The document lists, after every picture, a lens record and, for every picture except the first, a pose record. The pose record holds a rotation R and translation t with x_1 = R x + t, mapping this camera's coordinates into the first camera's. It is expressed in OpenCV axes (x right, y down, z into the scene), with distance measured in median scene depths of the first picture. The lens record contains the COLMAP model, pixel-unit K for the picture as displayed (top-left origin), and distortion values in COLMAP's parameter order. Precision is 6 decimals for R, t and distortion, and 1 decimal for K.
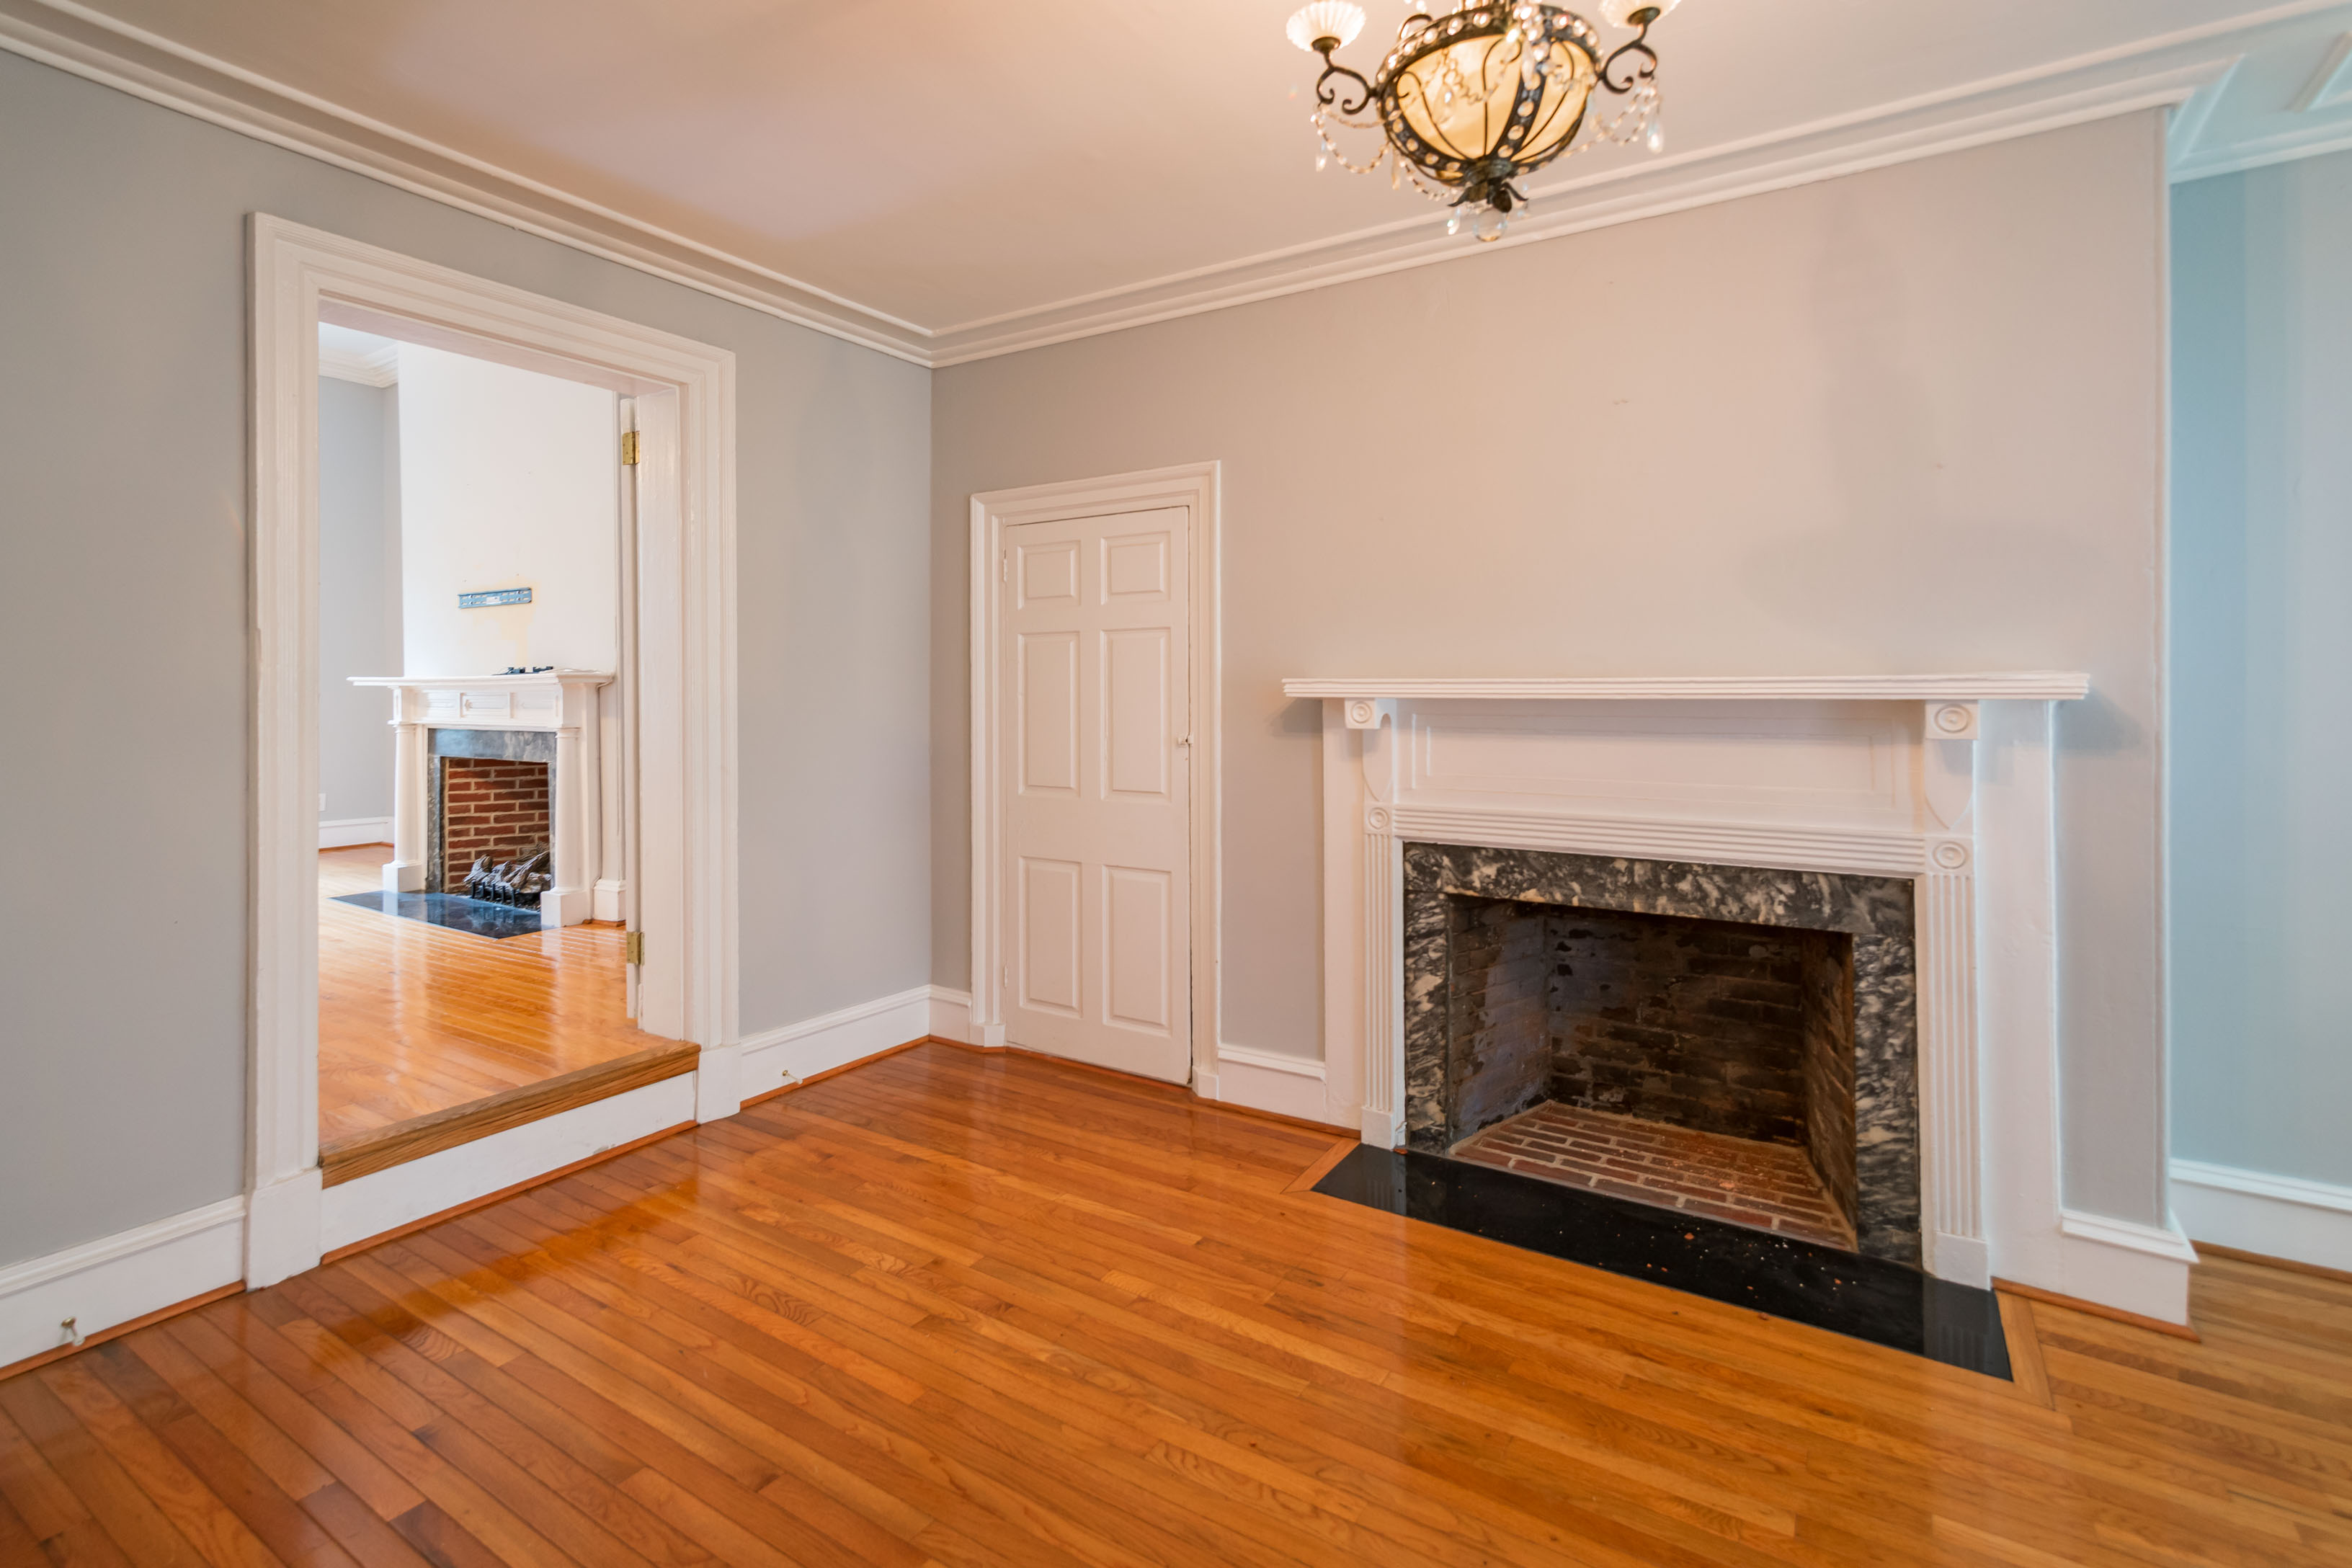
lens RADIAL K [[1014.4, 0, 1181.2], [0, 1014.4, 701.2], [0, 0, 1]] dist [0.000395, 0.000254]
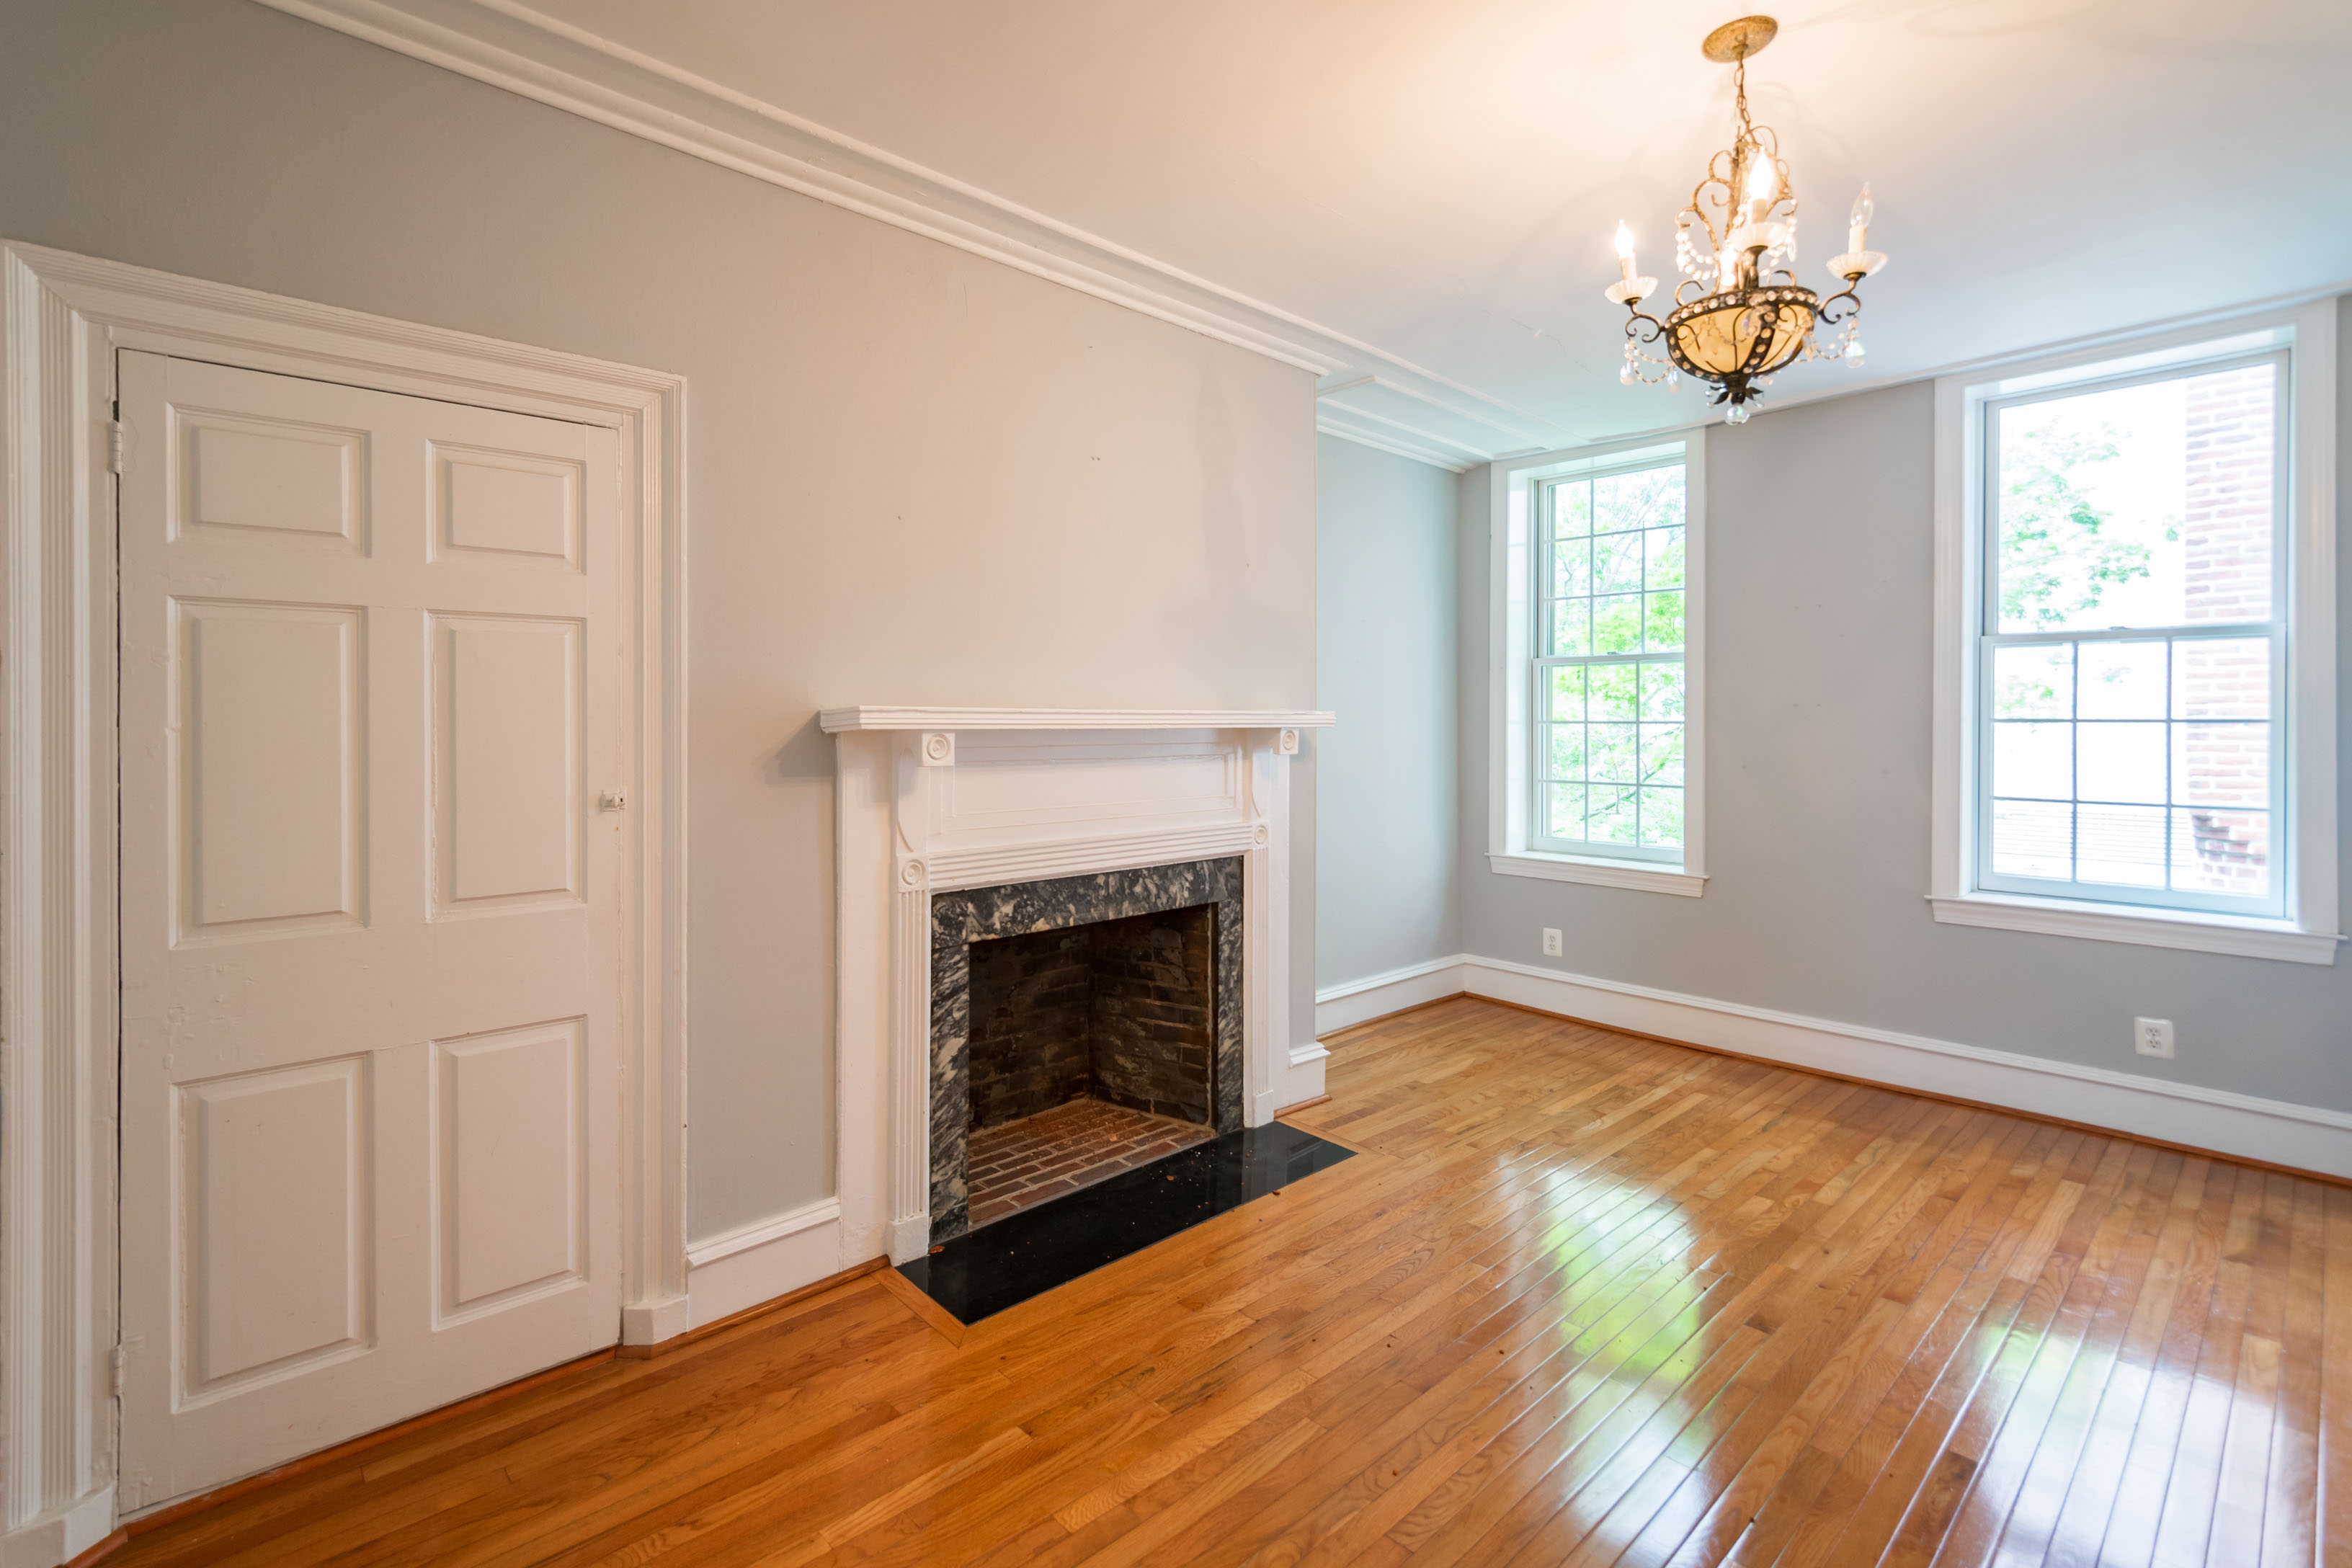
lens RADIAL K [[1059.1, 0, 1174.8], [0, 1059.1, 741.3], [0, 0, 1]] dist [-0.000560, 0.001318]
pose [[0.304424, -0.017300, 0.952379, -0.603246], [0.010713, 0.999834, 0.014738, -0.004743], [-0.952476, 0.005716, 0.304559, 0.544937]]
